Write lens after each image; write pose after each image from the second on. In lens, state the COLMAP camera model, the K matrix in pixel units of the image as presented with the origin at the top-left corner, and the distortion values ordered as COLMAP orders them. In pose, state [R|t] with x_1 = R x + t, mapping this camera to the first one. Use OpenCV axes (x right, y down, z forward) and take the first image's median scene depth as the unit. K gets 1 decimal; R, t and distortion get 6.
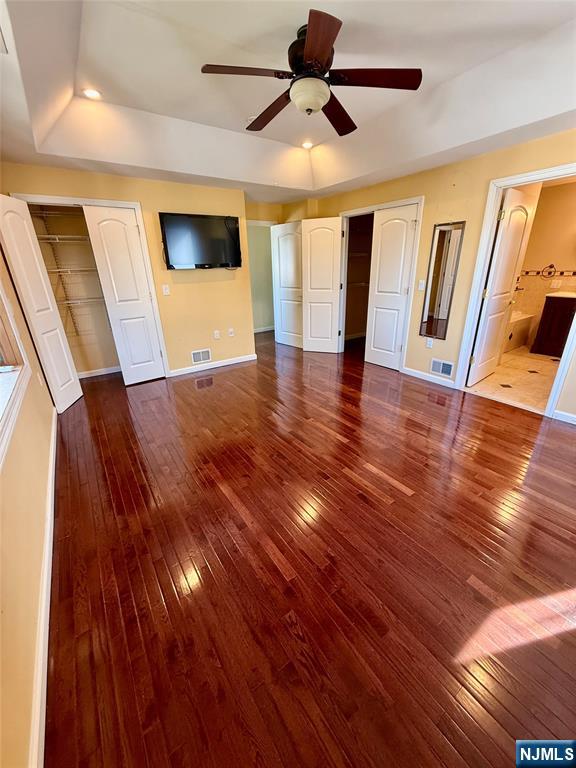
lens RADIAL K [[305.7, 0, 289.1], [0, 305.7, 381.3], [0, 0, 1]] dist [0.000795, -0.000082]
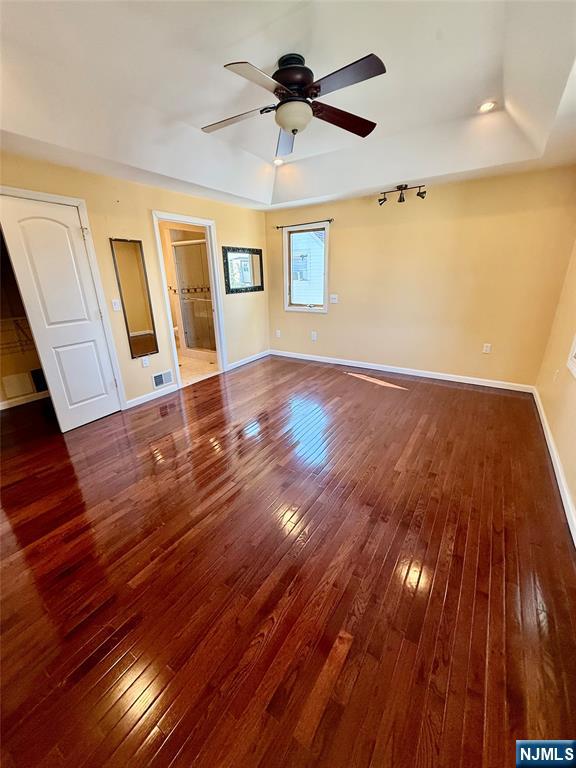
lens RADIAL K [[305.7, 0, 287.2], [0, 305.7, 380.1], [0, 0, 1]] dist [0.000795, -0.000082]
pose [[-0.377506, -0.271388, 0.885346, -0.597782], [0.364585, 0.835308, 0.411506, -0.324414], [-0.851215, 0.478130, -0.216390, 0.896516]]
